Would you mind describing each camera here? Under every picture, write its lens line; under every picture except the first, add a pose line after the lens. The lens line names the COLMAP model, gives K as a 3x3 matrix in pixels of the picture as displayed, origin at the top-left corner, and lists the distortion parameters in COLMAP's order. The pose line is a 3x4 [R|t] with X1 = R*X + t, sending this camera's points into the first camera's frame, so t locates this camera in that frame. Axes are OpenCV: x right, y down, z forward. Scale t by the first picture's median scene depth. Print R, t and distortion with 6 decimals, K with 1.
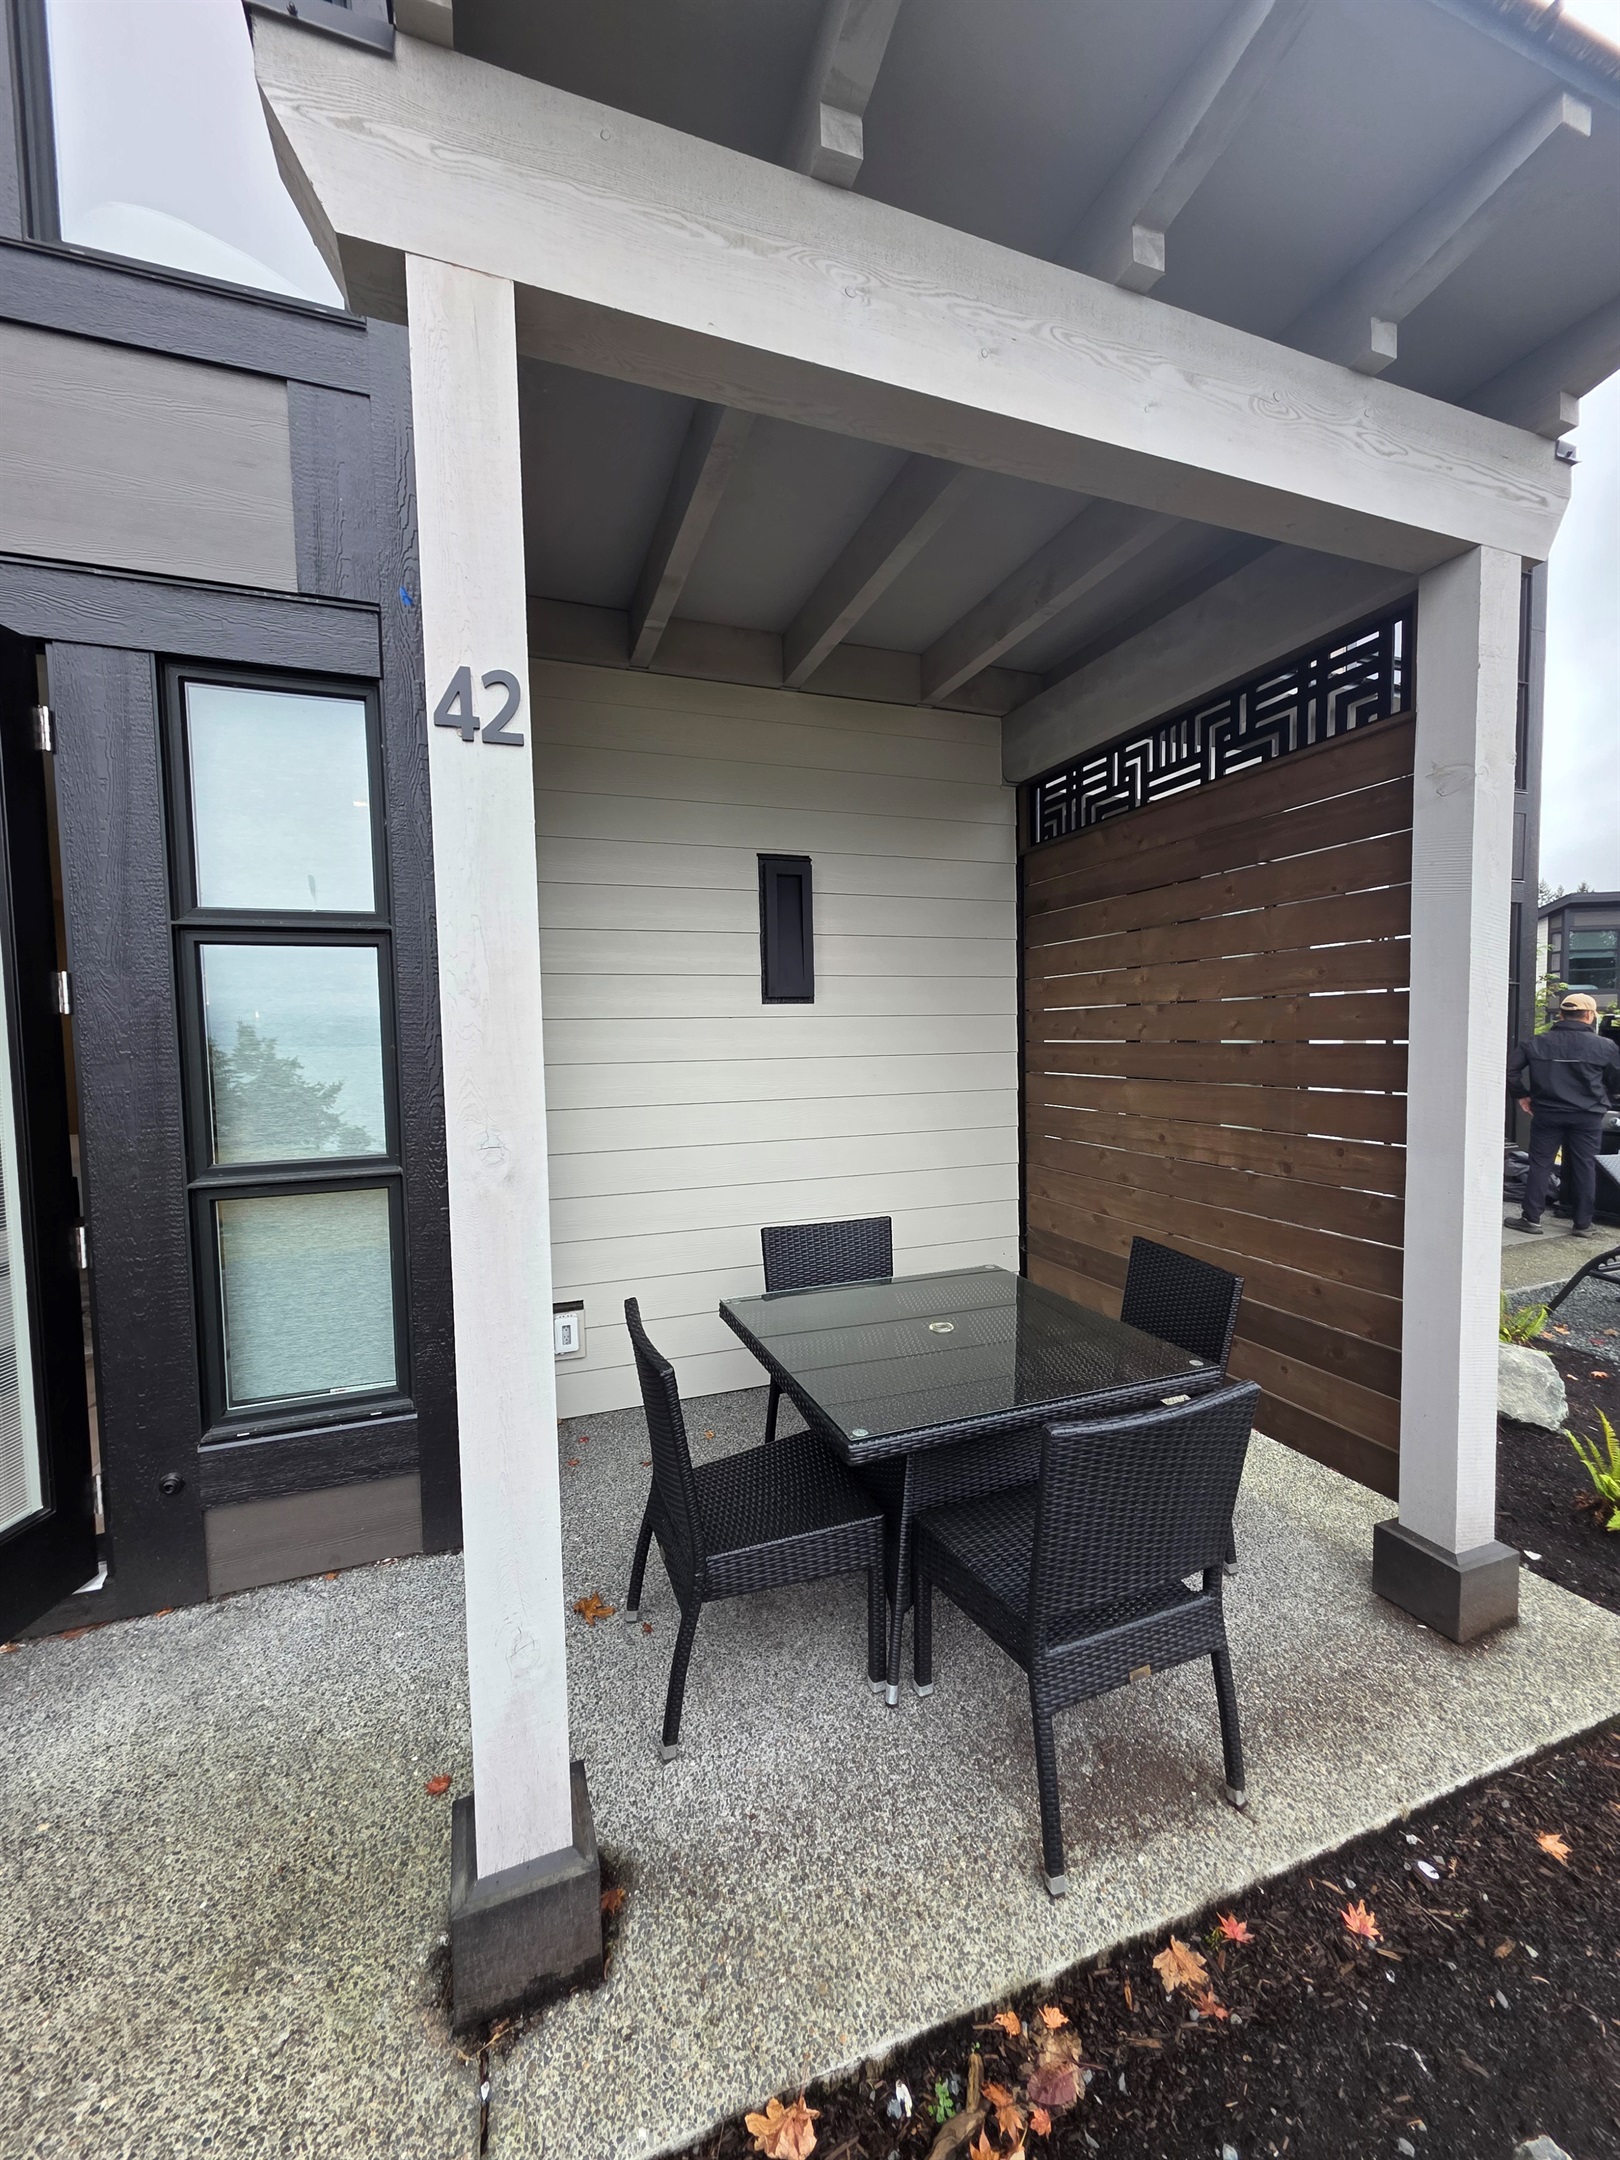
lens RADIAL K [[864.6, 0, 810.0], [0, 864.6, 1080.0], [0, 0, 1]] dist [0.002509, 0.000198]
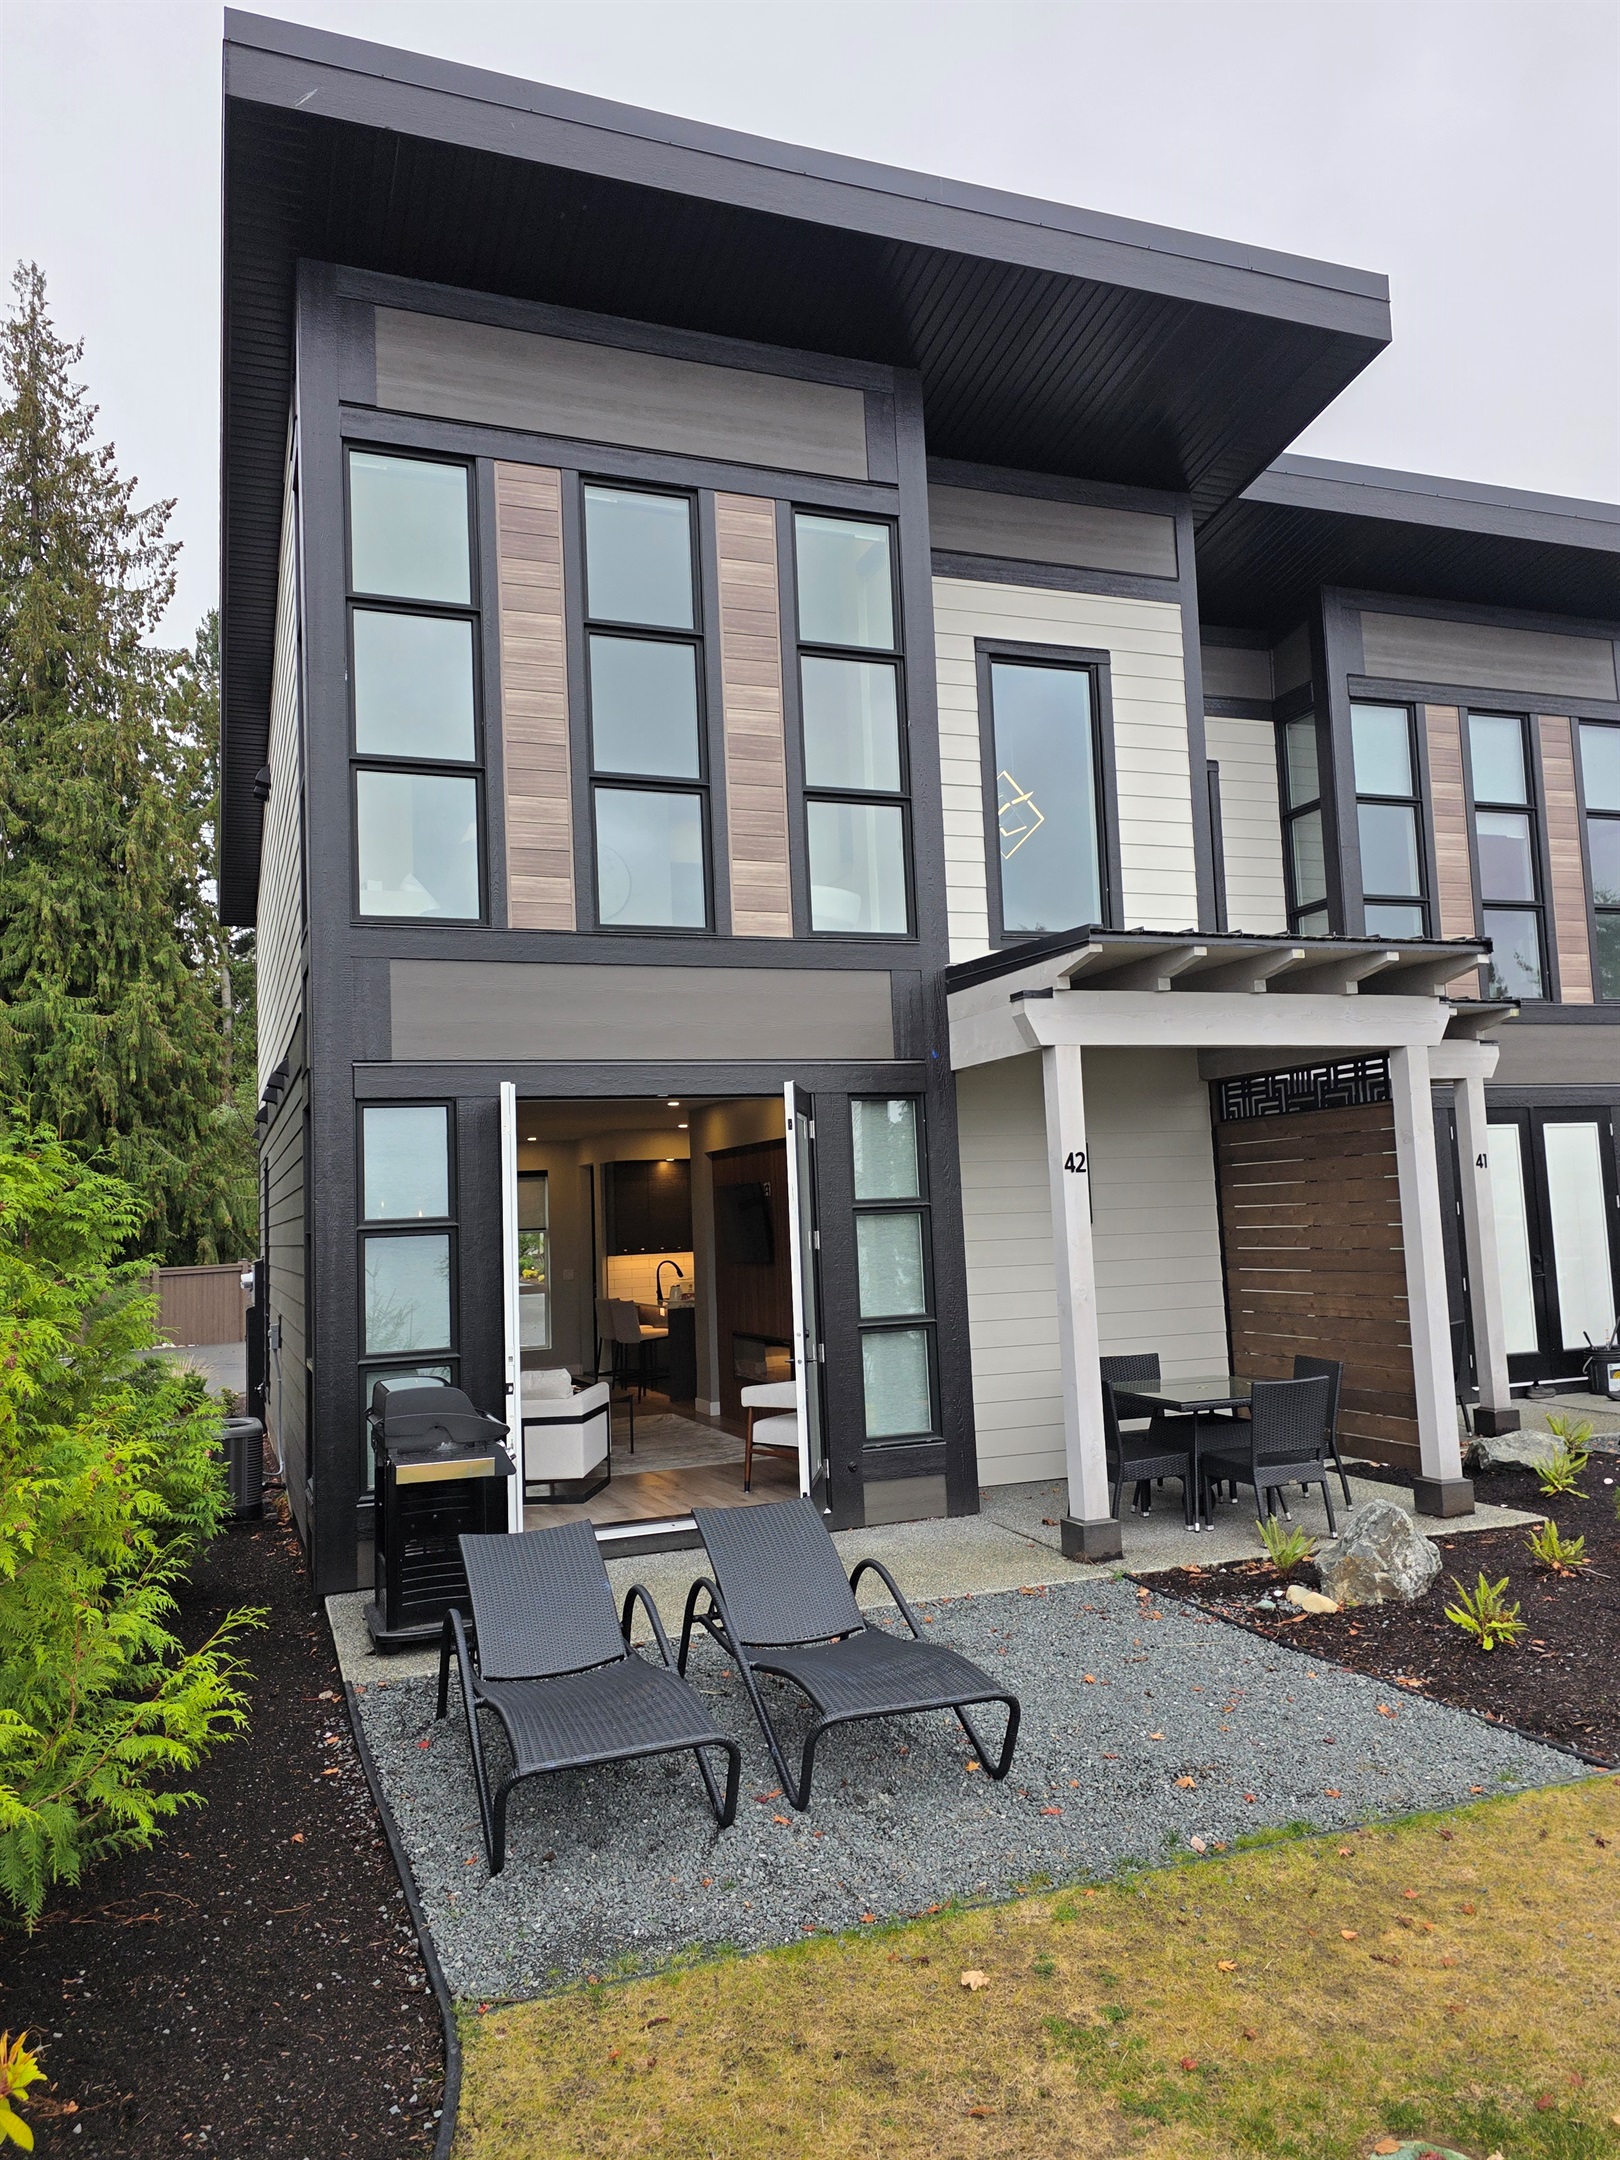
lens RADIAL K [[1551.0, 0, 810.0], [0, 1551.0, 1080.0], [0, 0, 1]] dist [0.004662, 0.000617]
pose [[0.999738, -0.021341, 0.008299, -0.788688], [0.022320, 0.989165, -0.145102, 0.065630], [-0.005113, 0.145249, 0.989382, -2.759168]]
